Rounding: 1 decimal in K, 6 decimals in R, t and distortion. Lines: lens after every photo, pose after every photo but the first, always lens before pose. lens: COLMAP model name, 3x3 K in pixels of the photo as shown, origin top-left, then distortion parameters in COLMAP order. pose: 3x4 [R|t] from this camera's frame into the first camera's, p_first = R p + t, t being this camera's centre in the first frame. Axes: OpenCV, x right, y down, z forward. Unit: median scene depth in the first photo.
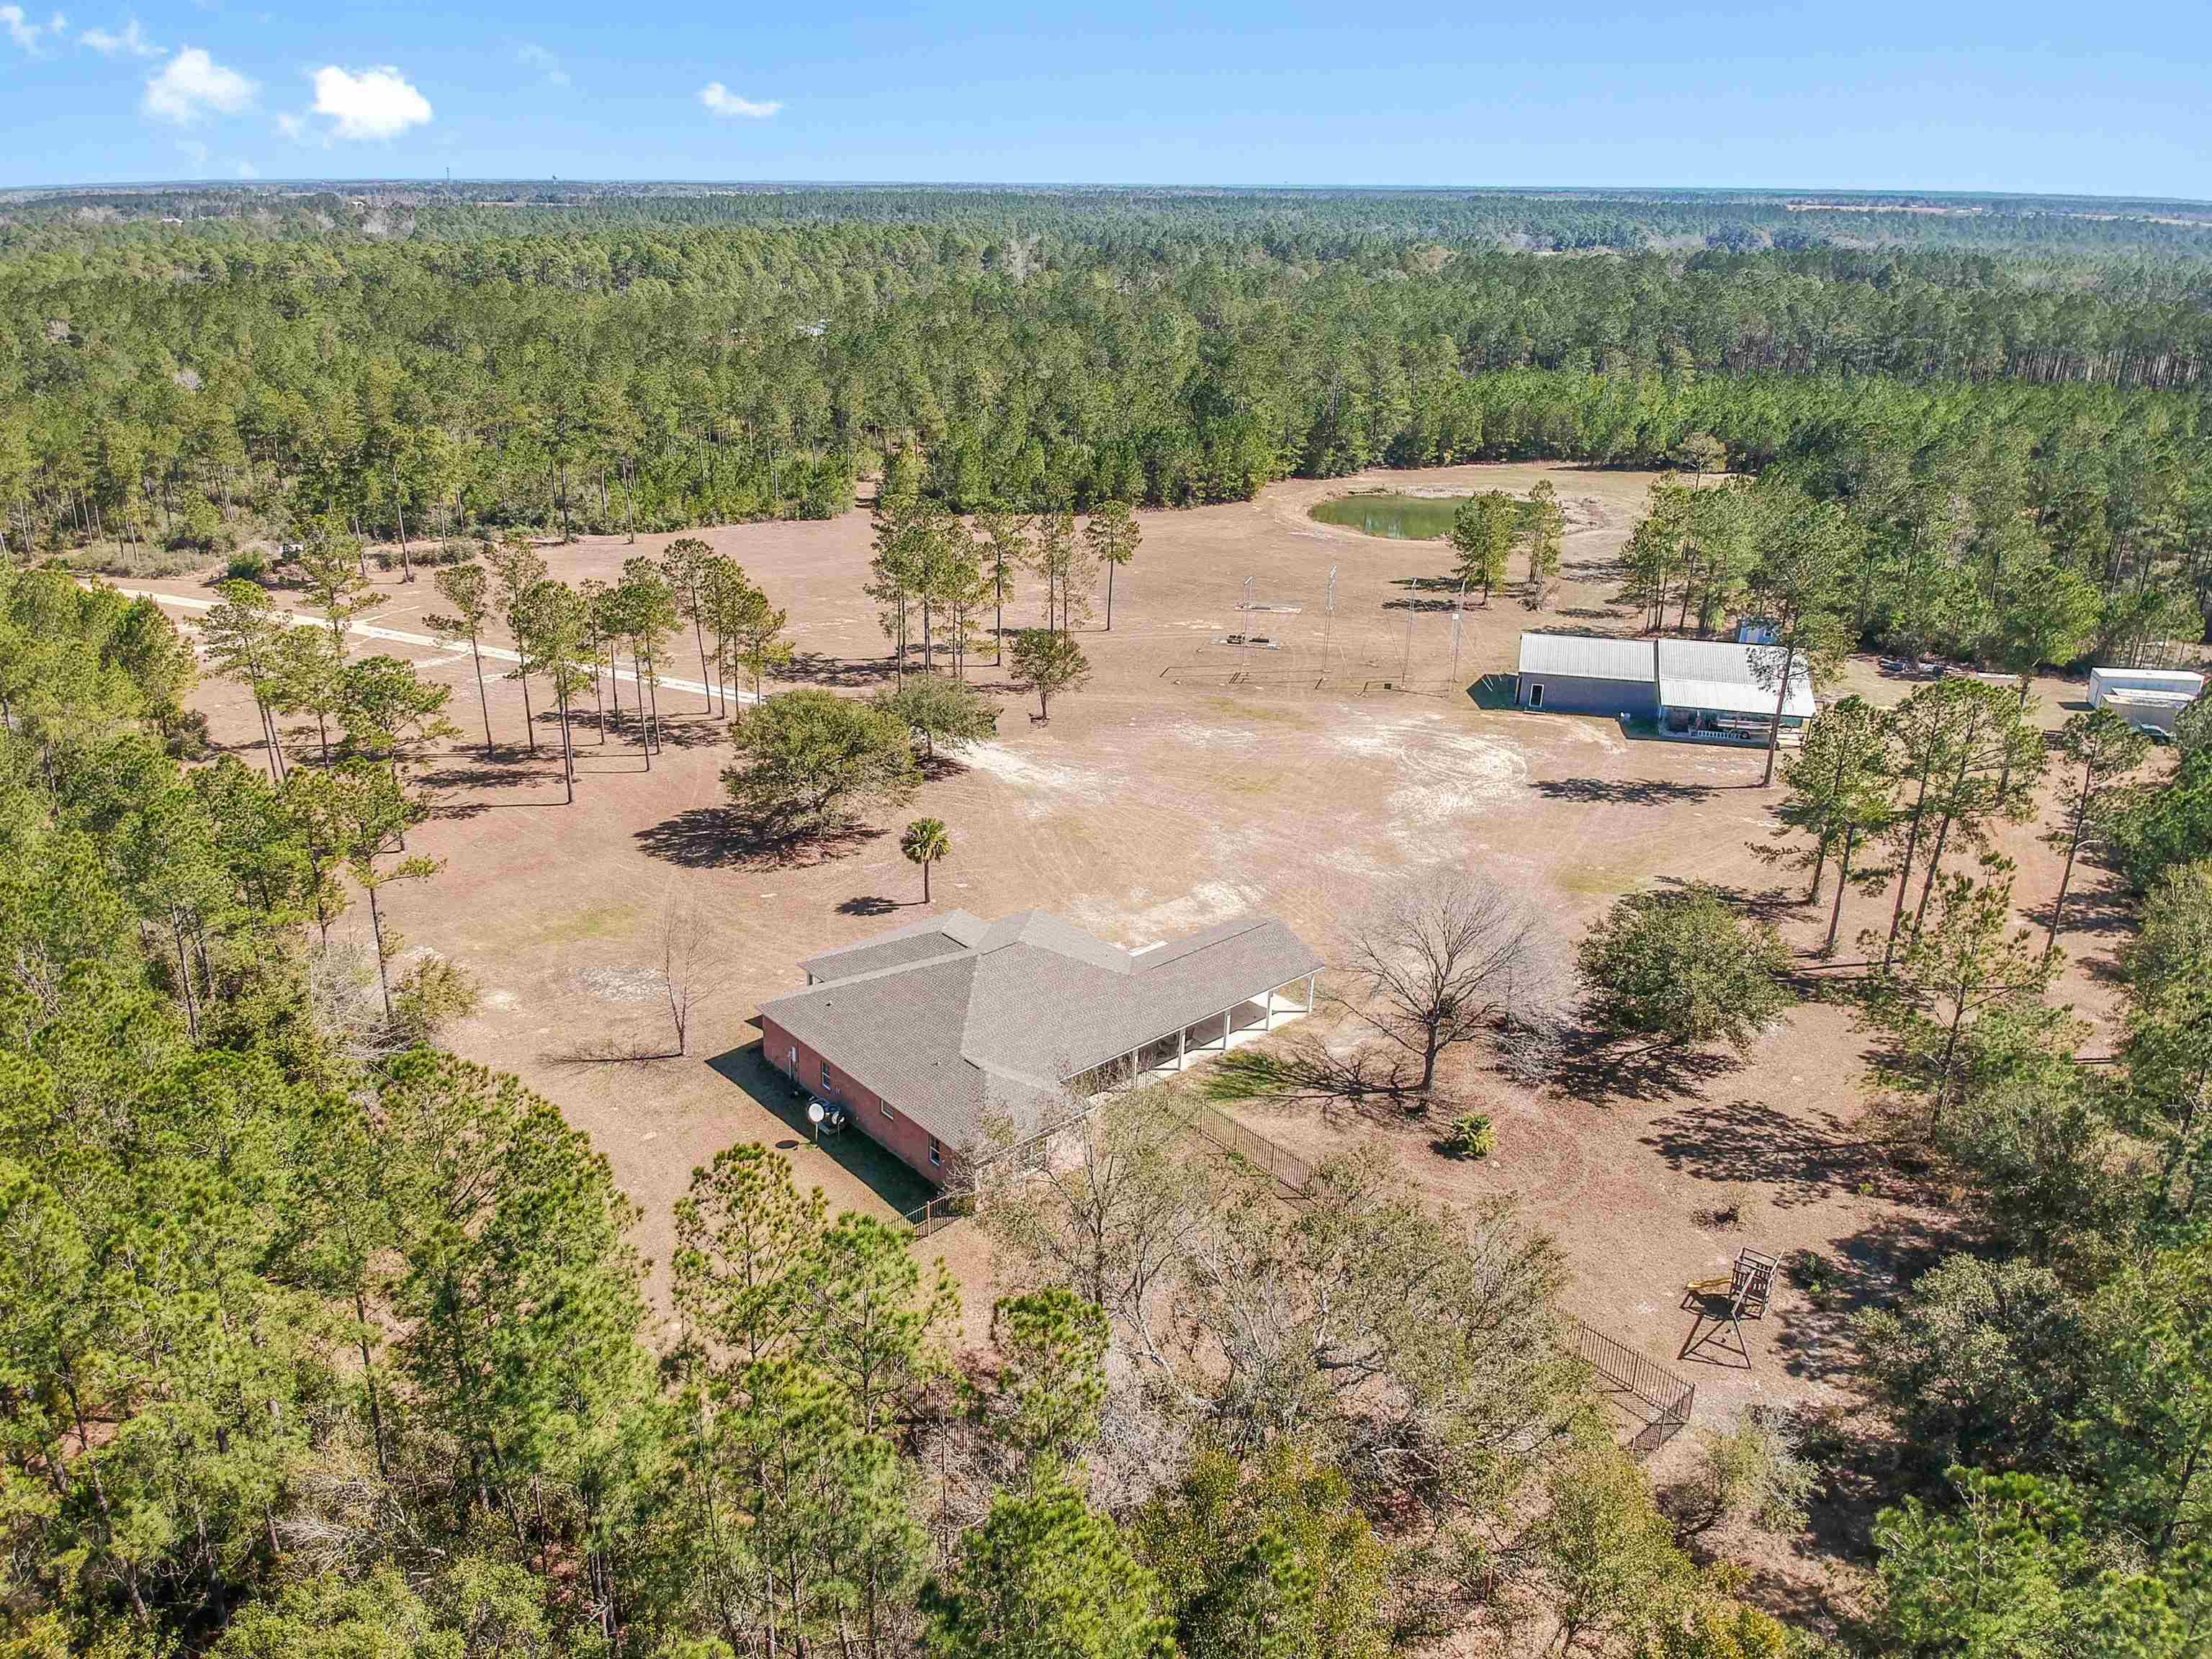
lens RADIAL K [[1584.7, 0, 1092.4], [0, 1584.7, 849.0], [0, 0, 1]] dist [0.017661, -0.027166]
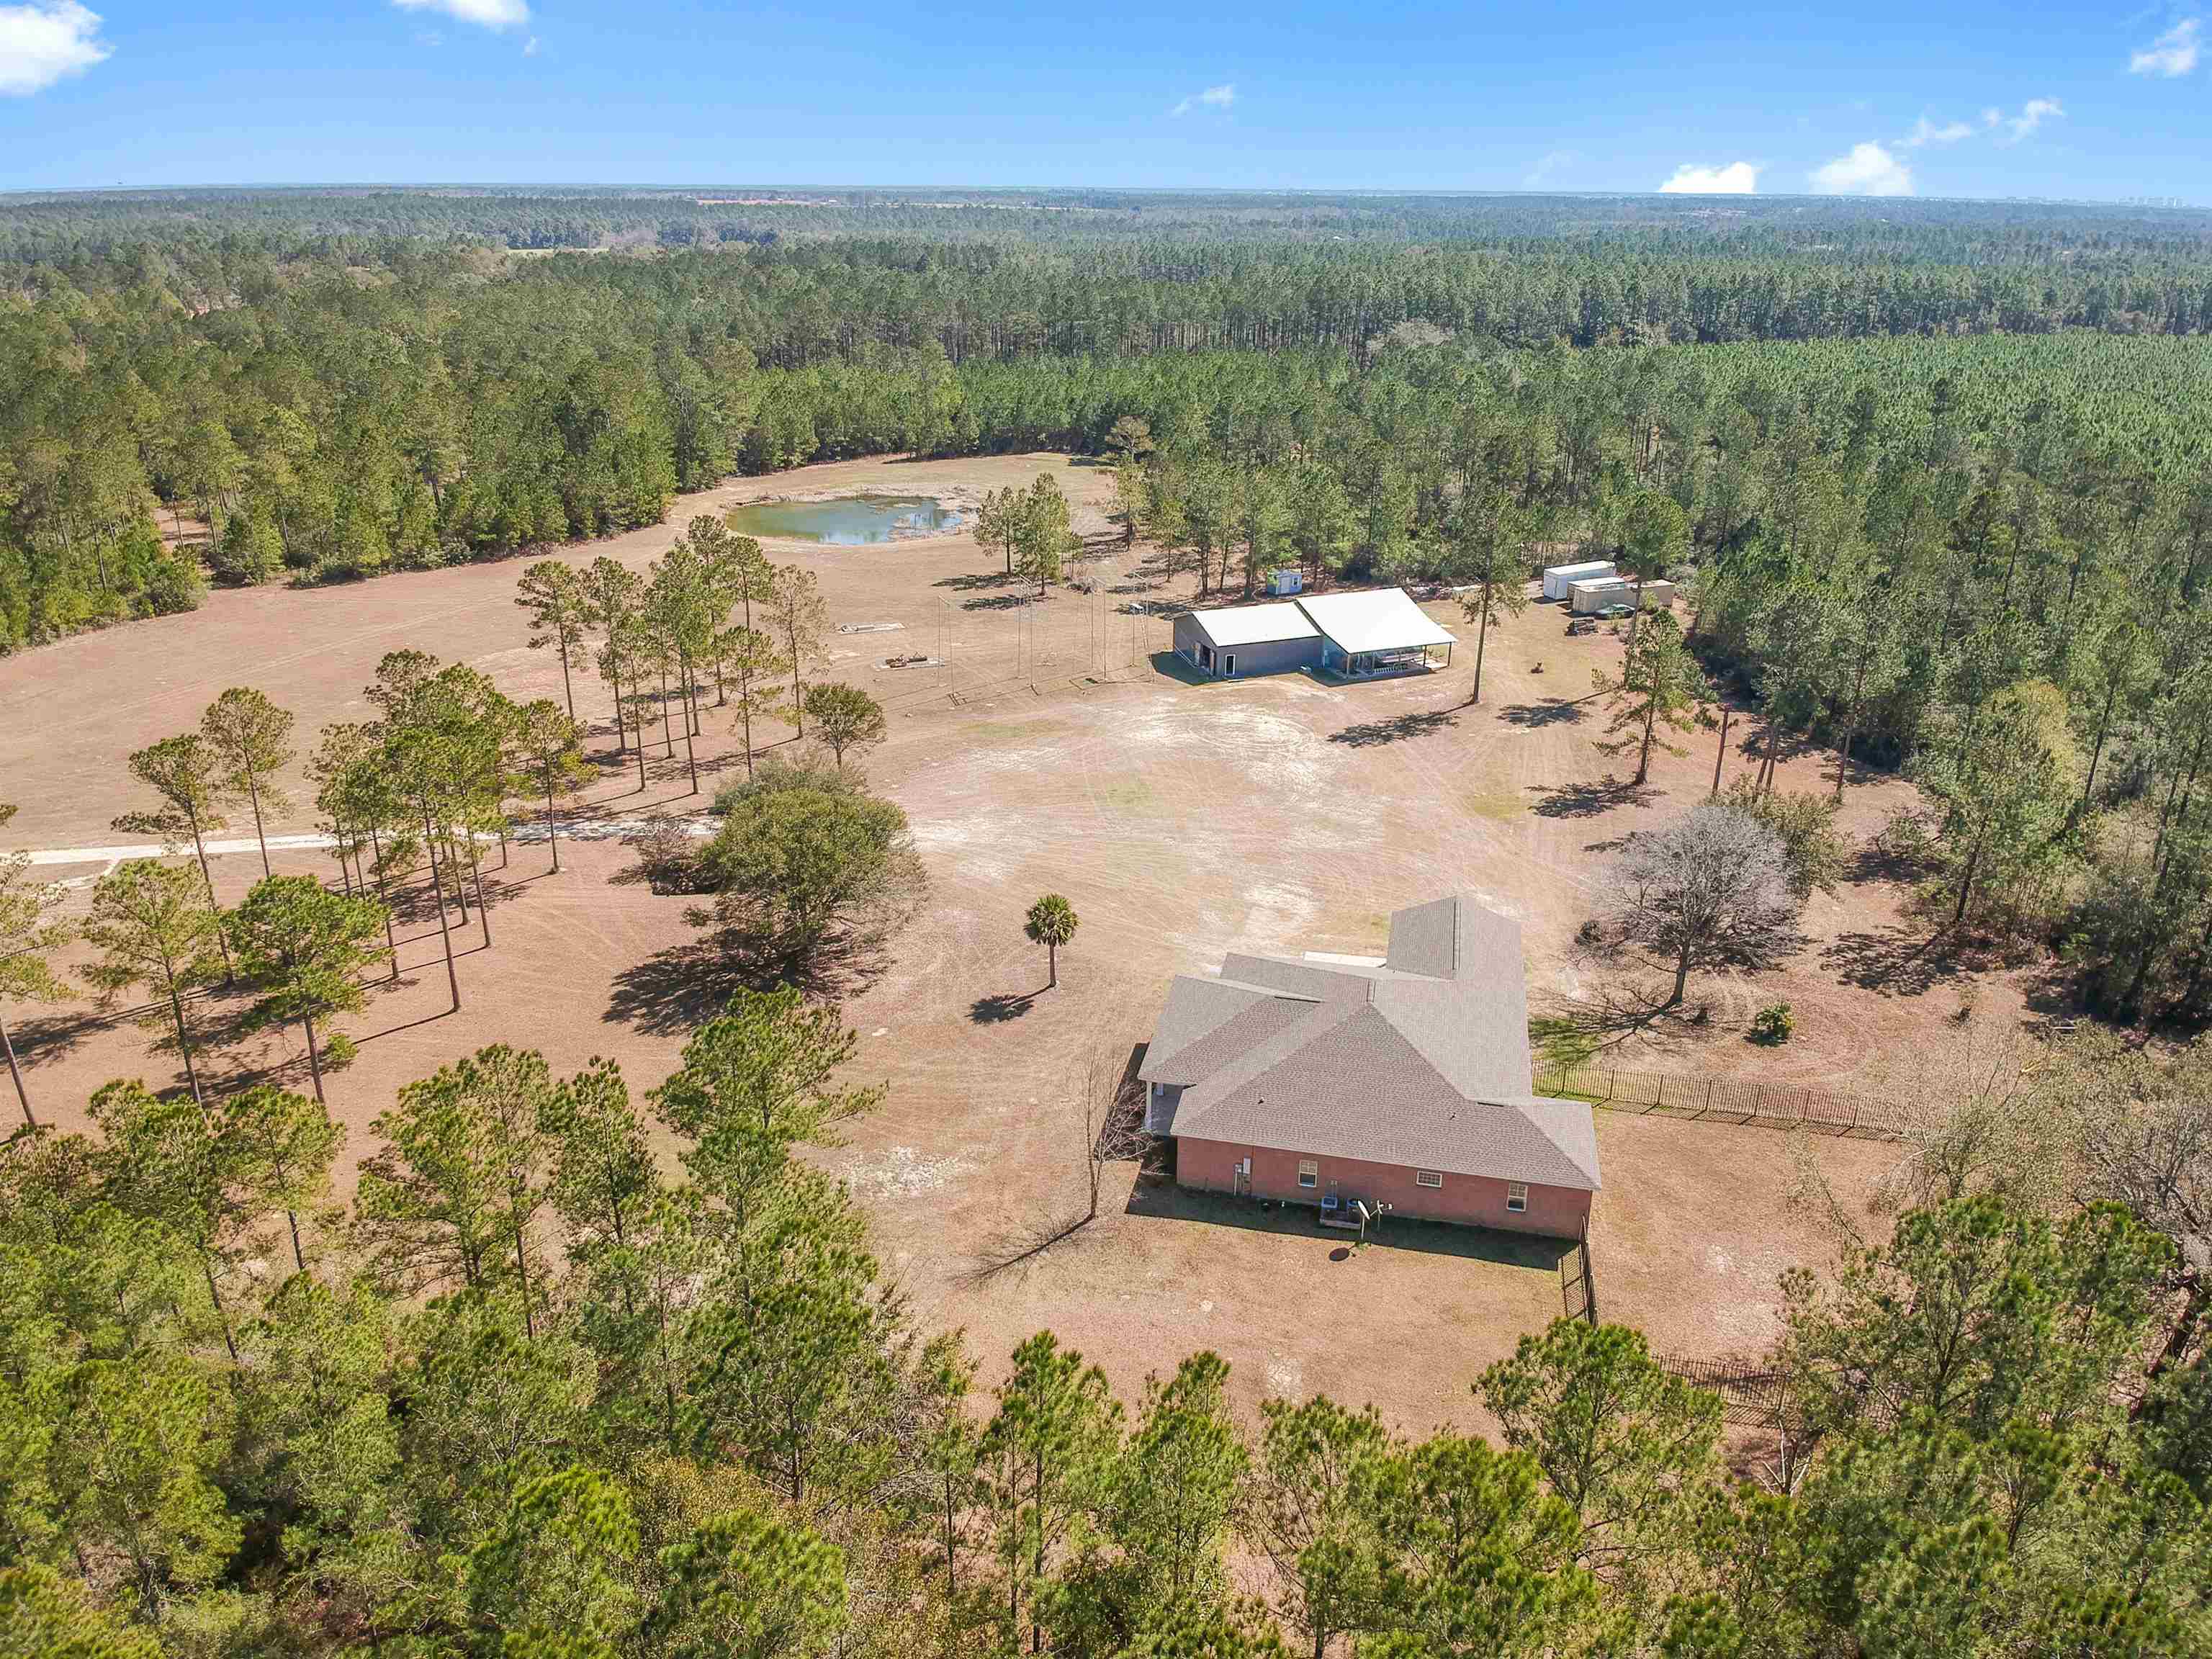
lens RADIAL K [[1584.7, 0, 1101.3], [0, 1584.7, 818.5], [0, 0, 1]] dist [0.017661, -0.027166]
pose [[0.795565, -0.222531, 0.563522, -0.441186], [0.230863, 0.971278, 0.057625, -0.080767], [-0.560160, 0.084252, 0.824089, 0.179459]]
